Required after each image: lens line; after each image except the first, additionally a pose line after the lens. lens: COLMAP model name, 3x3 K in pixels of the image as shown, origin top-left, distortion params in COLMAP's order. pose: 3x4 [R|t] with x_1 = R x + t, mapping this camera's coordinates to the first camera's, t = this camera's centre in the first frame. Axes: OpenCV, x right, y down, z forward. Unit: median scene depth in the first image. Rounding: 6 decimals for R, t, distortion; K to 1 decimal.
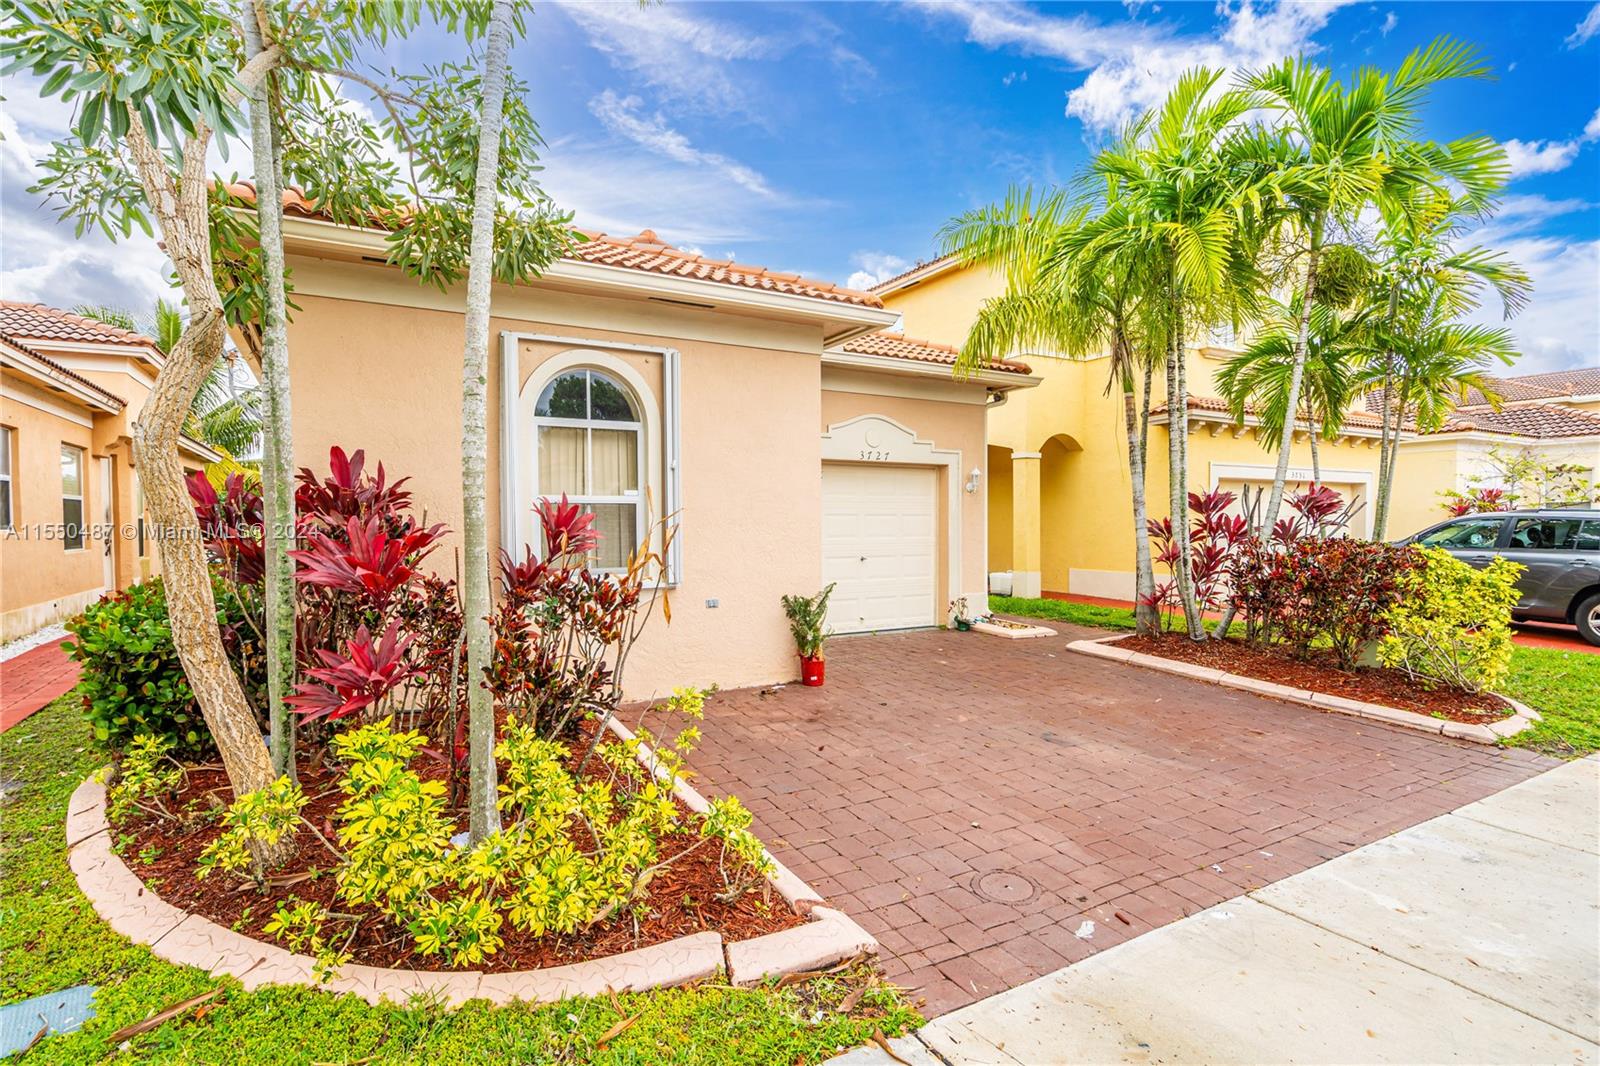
lens RADIAL K [[784.3, 0, 797.9], [0, 784.3, 531.3], [0, 0, 1]] dist [-0.000117, 0.000020]
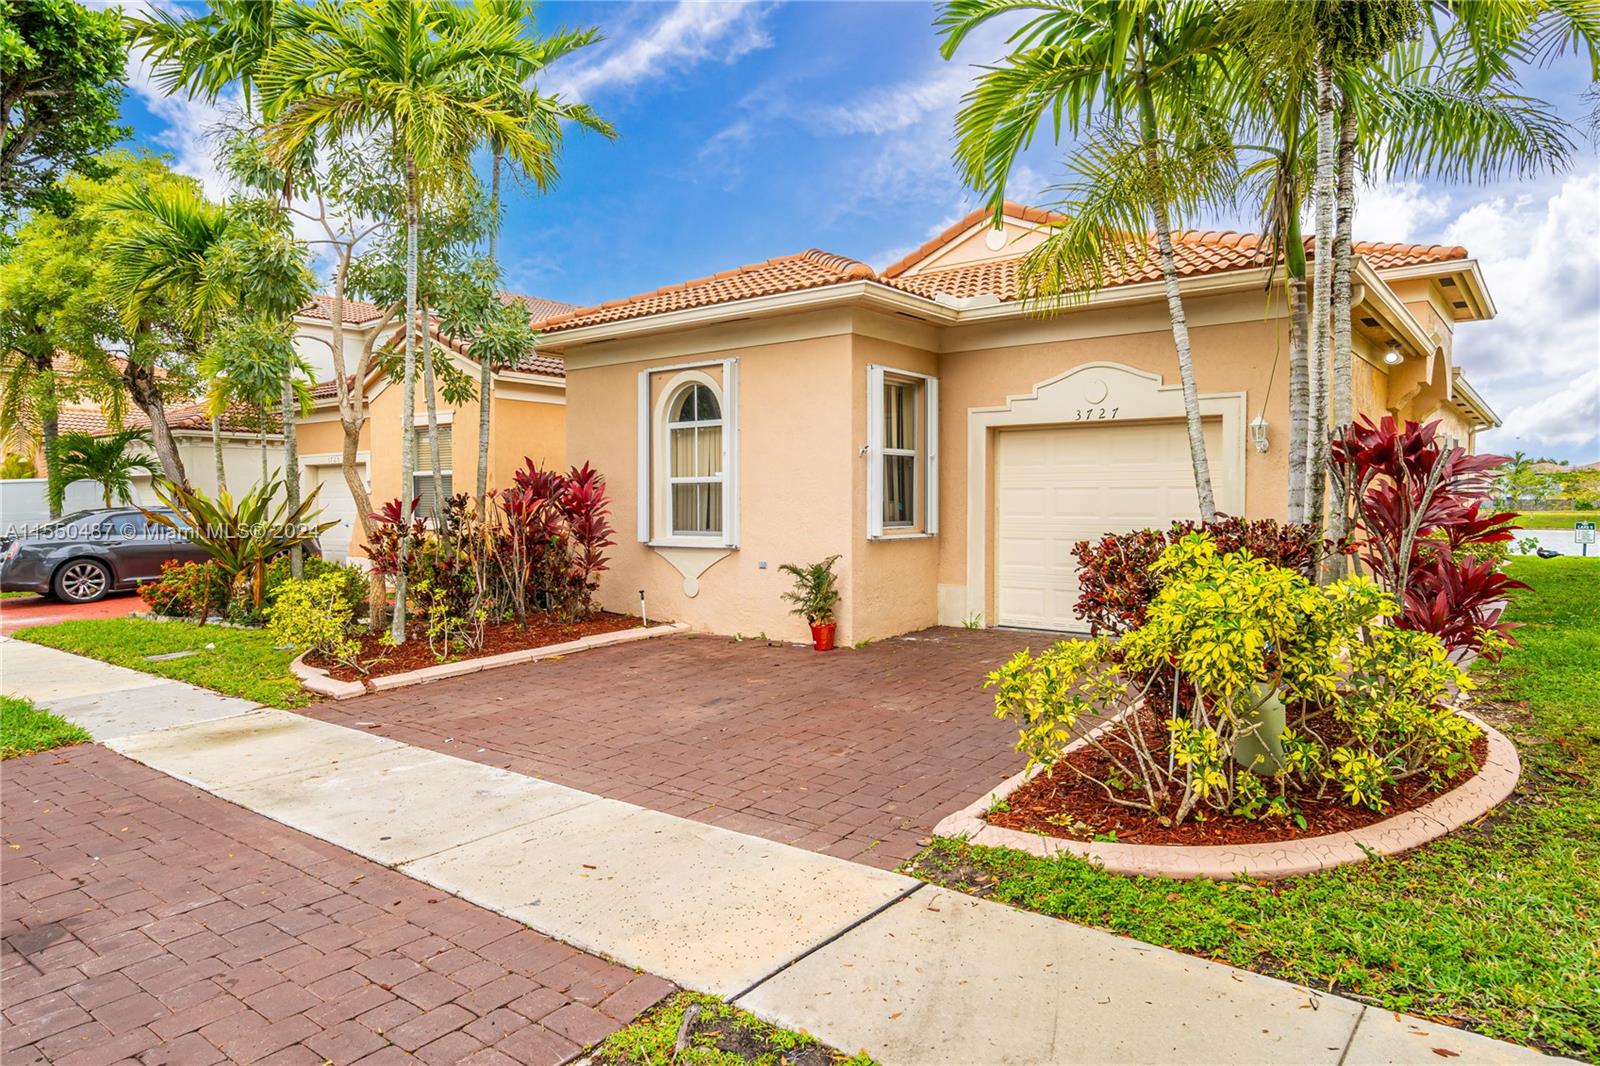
lens RADIAL K [[986.8, 0, 799.1], [0, 986.8, 530.6], [0, 0, 1]] dist [-0.005716, -0.000508]
pose [[0.378980, 0.025146, -0.925063, 1.384085], [-0.015786, 0.999661, 0.020707, 0.008070], [0.925270, 0.006755, 0.379248, 0.529542]]
